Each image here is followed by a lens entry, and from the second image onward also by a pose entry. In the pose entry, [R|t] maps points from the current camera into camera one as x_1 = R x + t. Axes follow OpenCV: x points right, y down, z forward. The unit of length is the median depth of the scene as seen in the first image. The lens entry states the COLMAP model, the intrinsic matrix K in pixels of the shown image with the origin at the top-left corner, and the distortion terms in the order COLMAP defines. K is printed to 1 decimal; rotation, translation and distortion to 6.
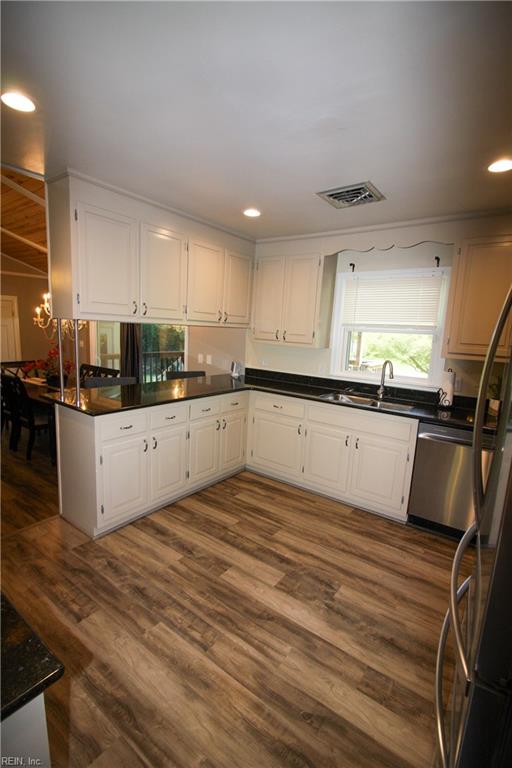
lens RADIAL K [[362.8, 0, 254.5], [0, 362.8, 385.5], [0, 0, 1]] dist [-0.014647, -0.003840]
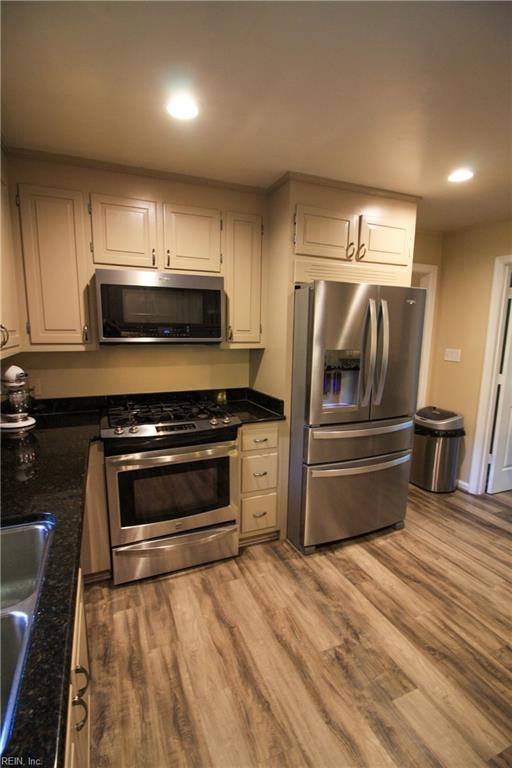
lens RADIAL K [[362.8, 0, 255.4], [0, 362.8, 385.7], [0, 0, 1]] dist [-0.014647, -0.003840]
pose [[-0.855397, -0.141315, 0.498322, 0.065008], [0.027804, 0.948149, 0.316606, -0.251456], [-0.517225, 0.284680, -0.807115, 1.654219]]
